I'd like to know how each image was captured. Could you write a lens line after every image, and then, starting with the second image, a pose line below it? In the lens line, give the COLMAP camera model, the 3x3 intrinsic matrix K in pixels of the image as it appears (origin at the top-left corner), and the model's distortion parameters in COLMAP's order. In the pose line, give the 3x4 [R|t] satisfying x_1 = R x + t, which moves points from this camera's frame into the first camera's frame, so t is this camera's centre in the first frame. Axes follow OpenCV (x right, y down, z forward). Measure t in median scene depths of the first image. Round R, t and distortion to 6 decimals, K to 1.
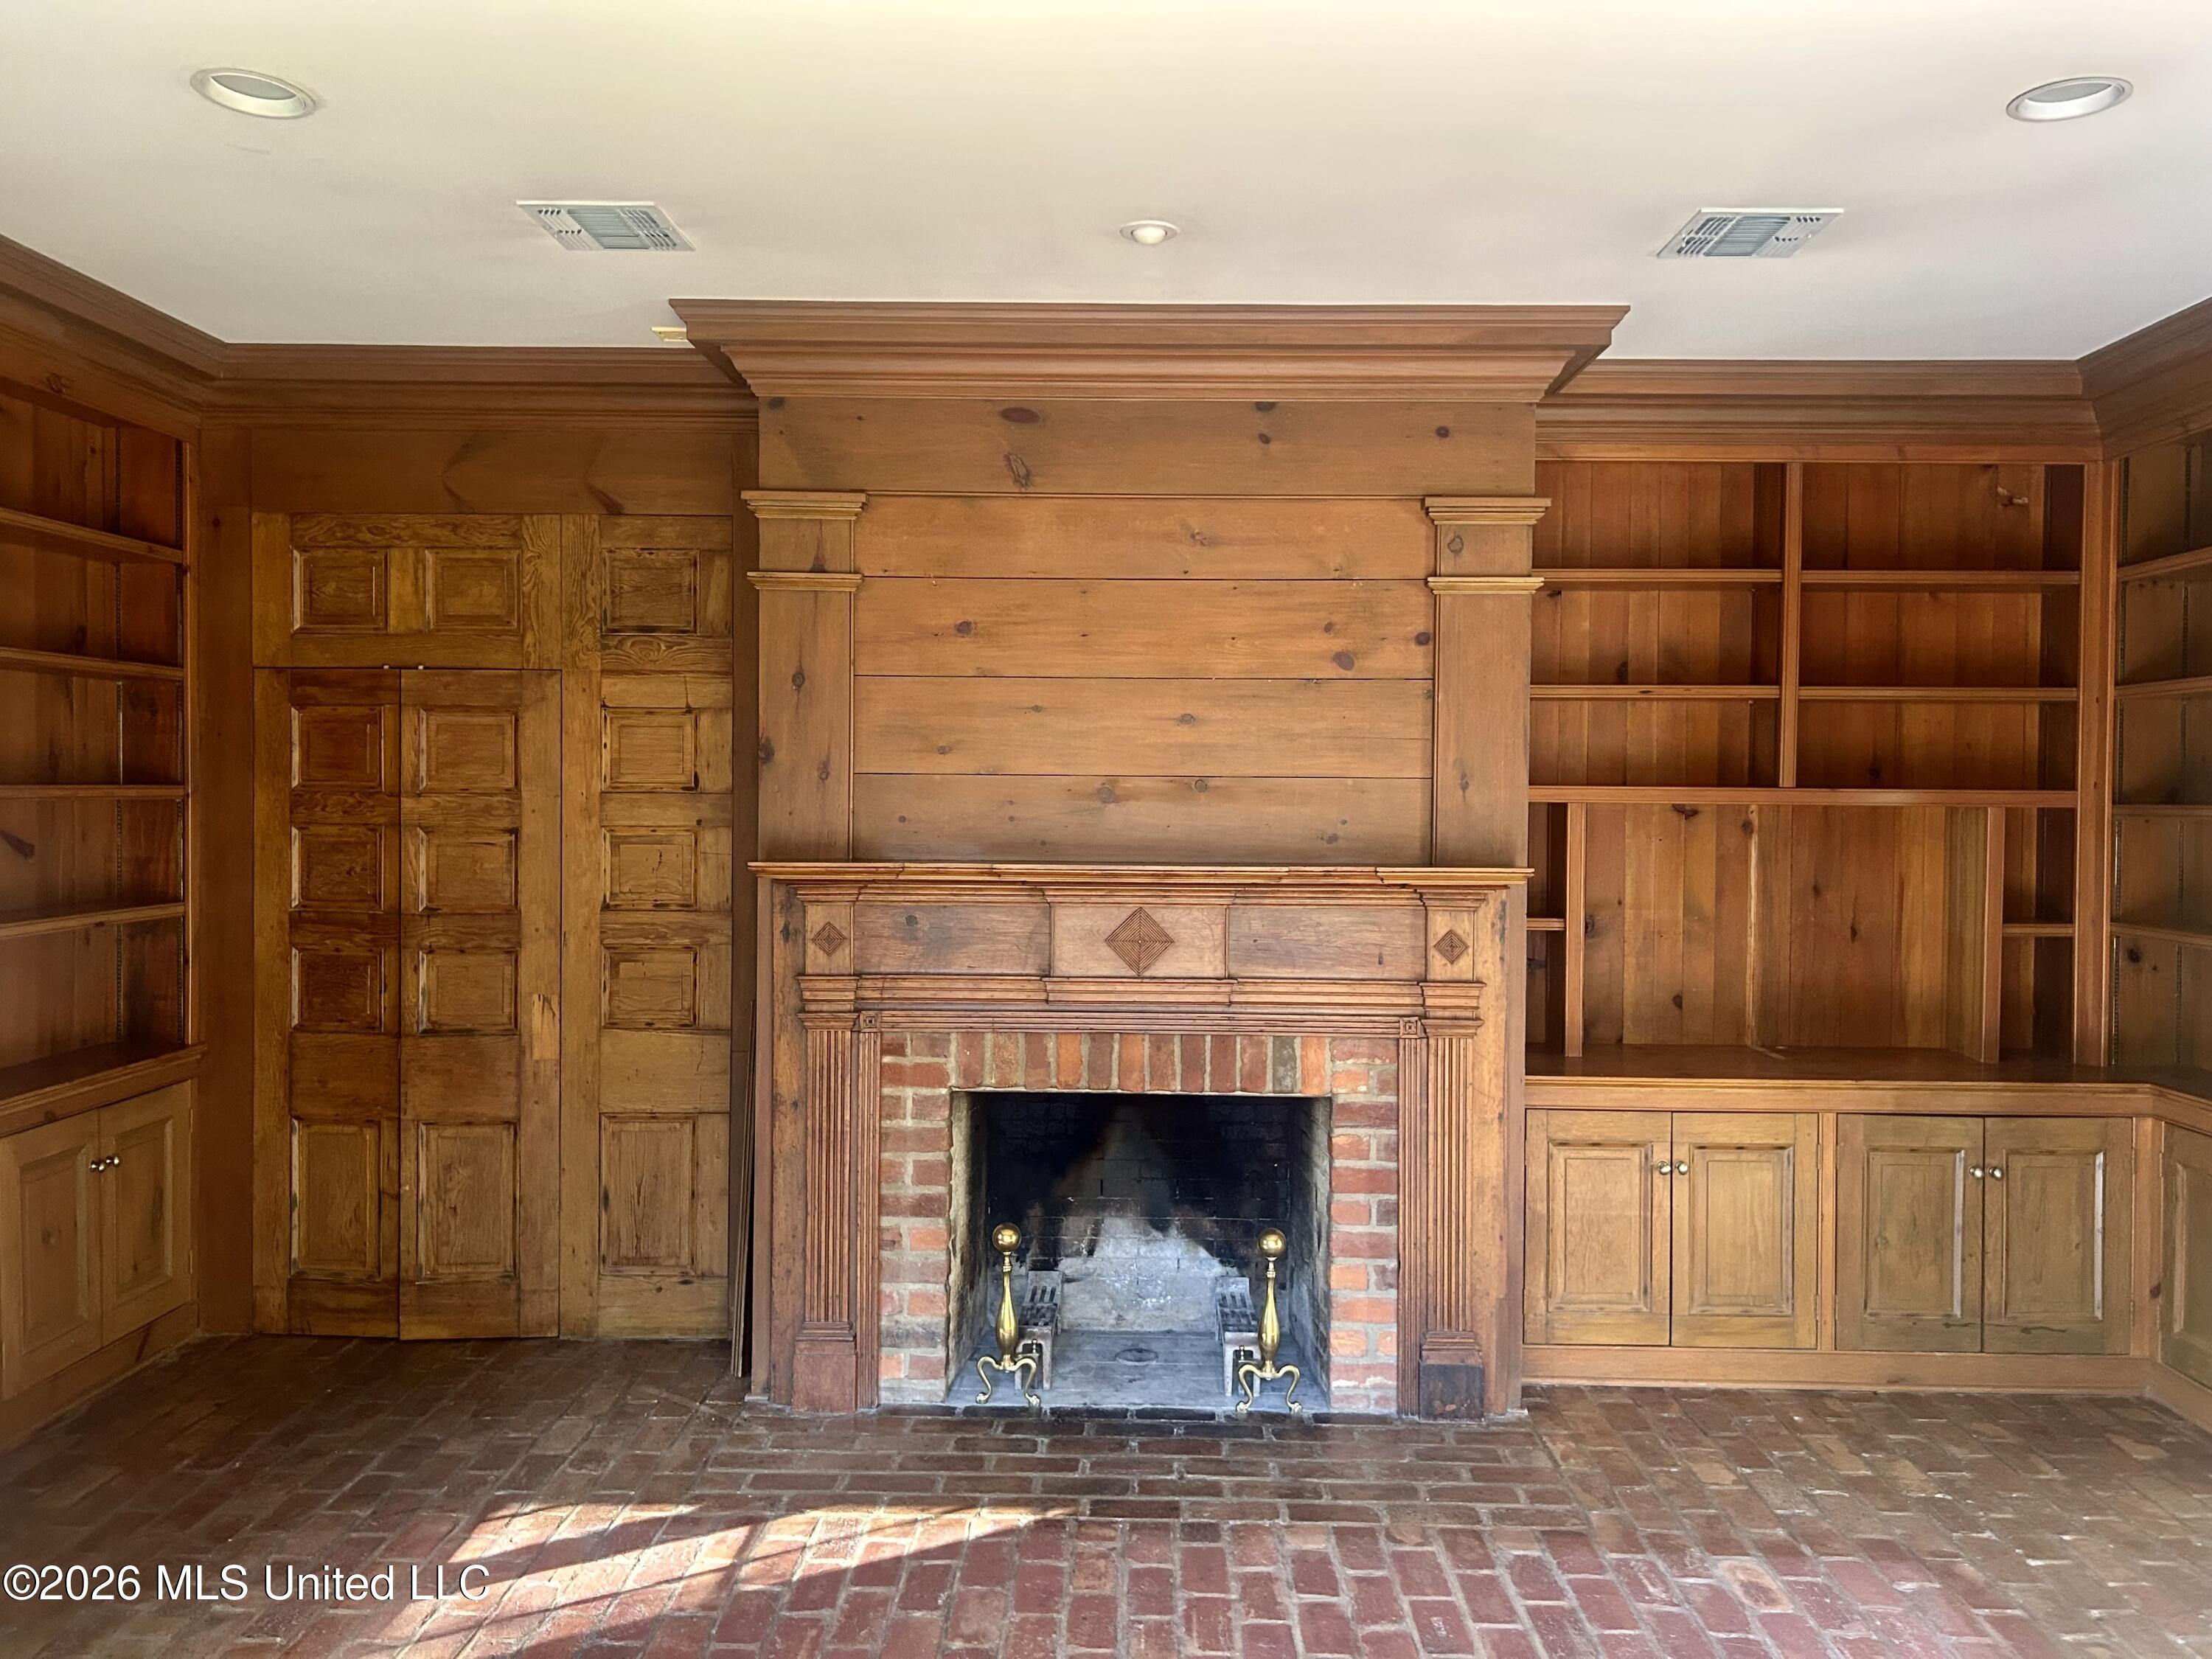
lens RADIAL K [[1654.4, 0, 1115.4], [0, 1654.4, 812.2], [0, 0, 1]] dist [0.042520, -0.047482]
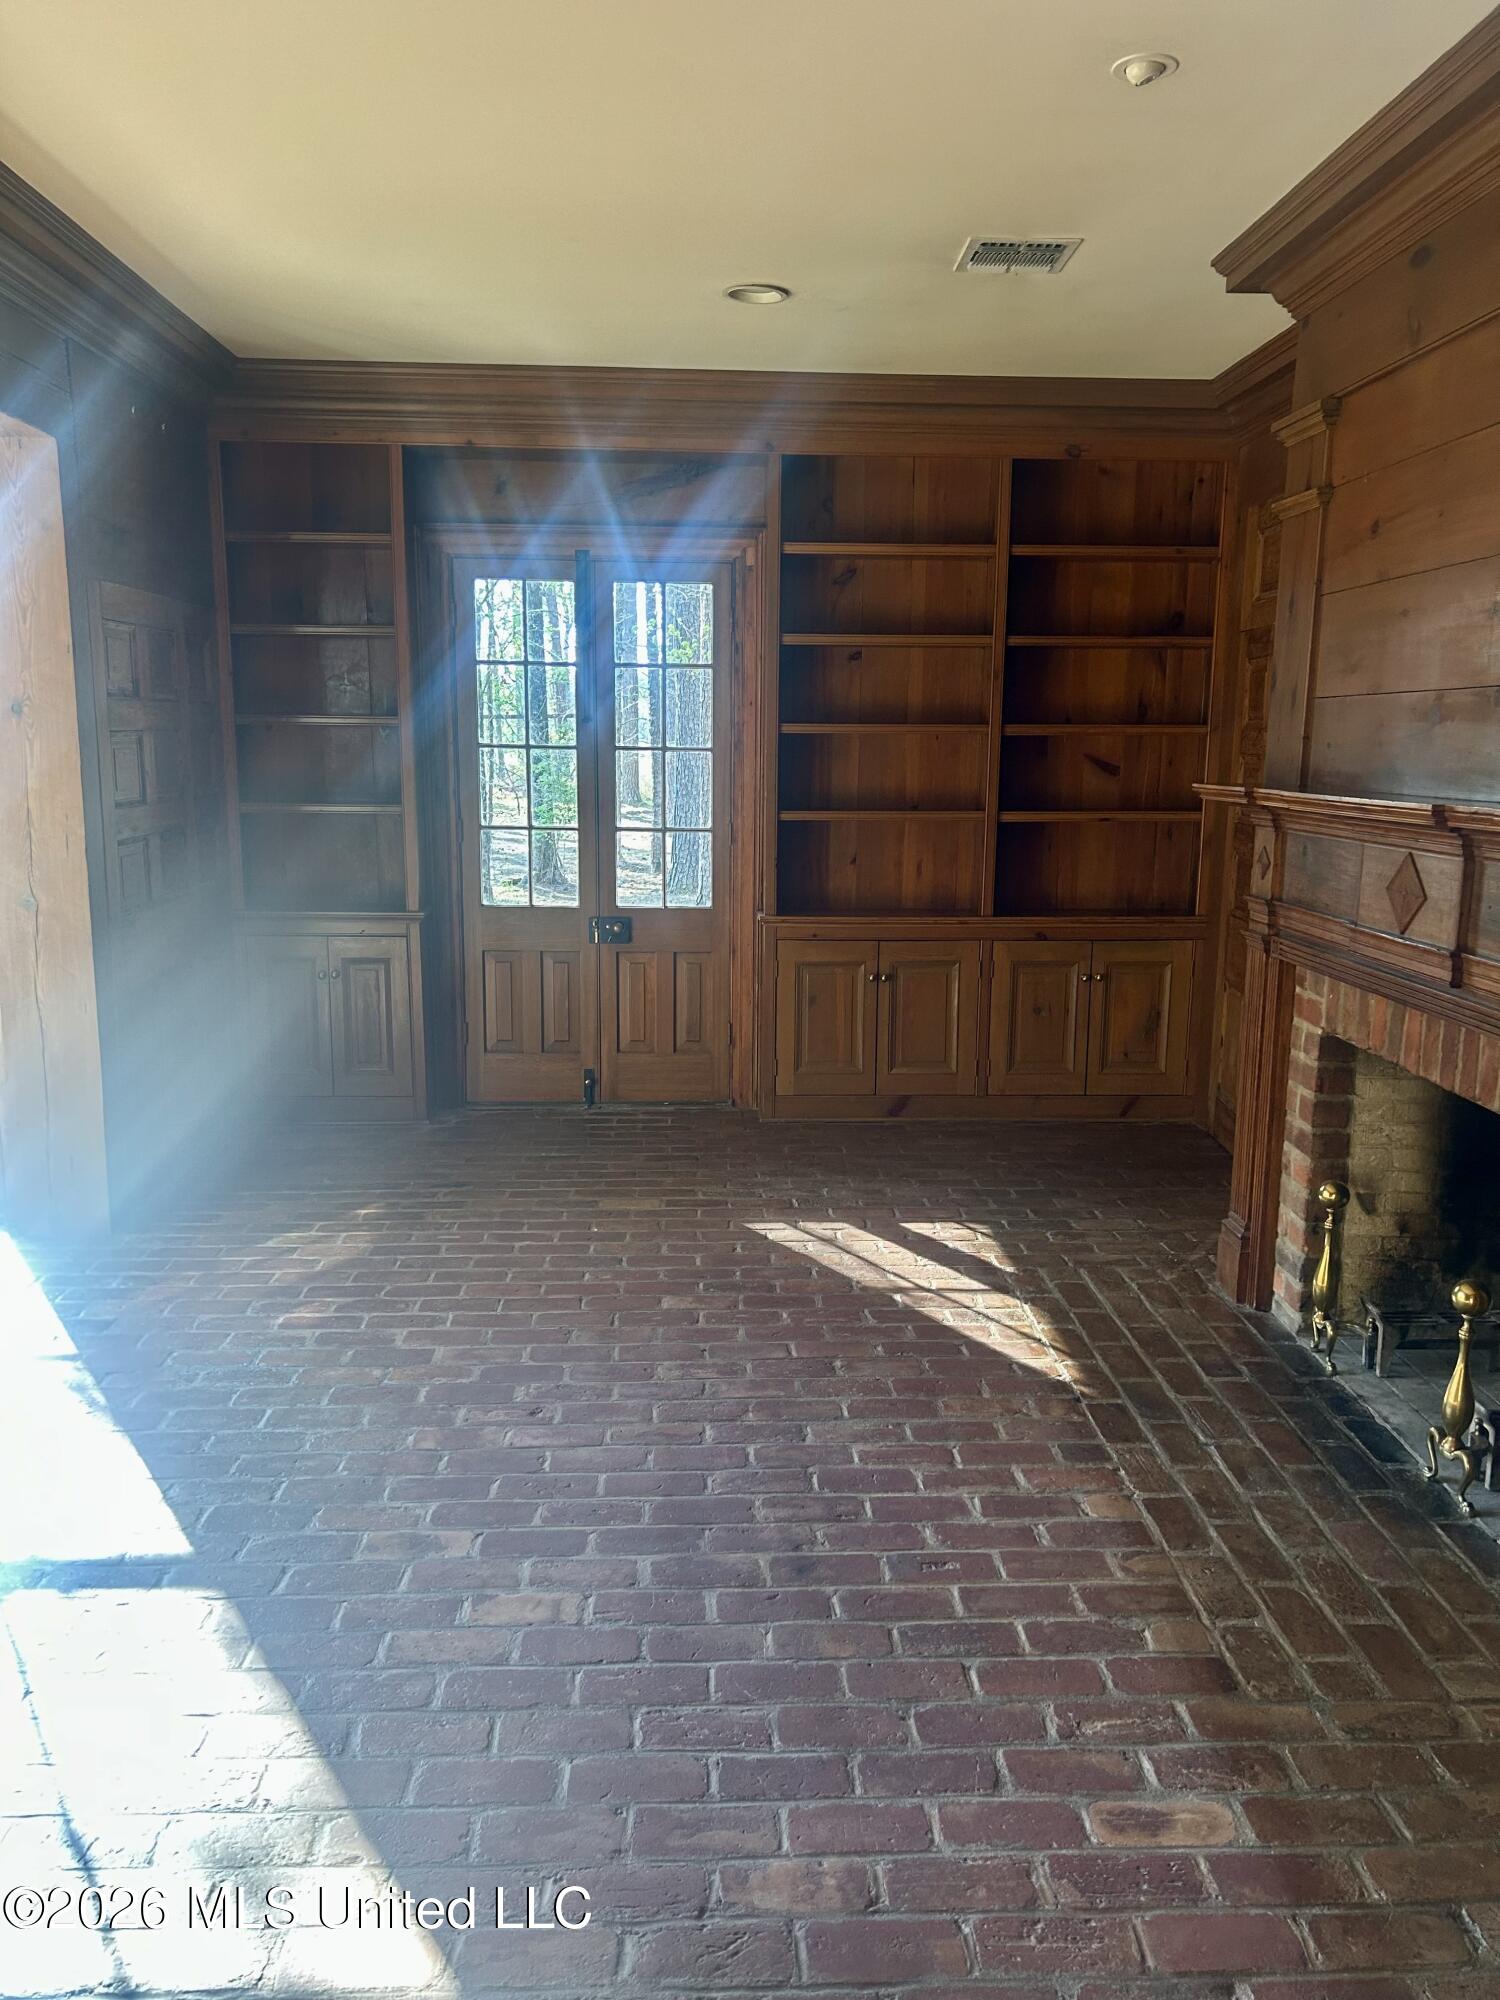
lens RADIAL K [[1495.8, 0, 759.1], [0, 1495.8, 1008.8], [0, 0, 1]] dist [0.042520, -0.047482]
pose [[0.062671, 0.170599, -0.983346, 0.887194], [-0.023362, 0.985263, 0.169443, 0.016761], [0.997761, 0.012354, 0.065733, 0.736512]]
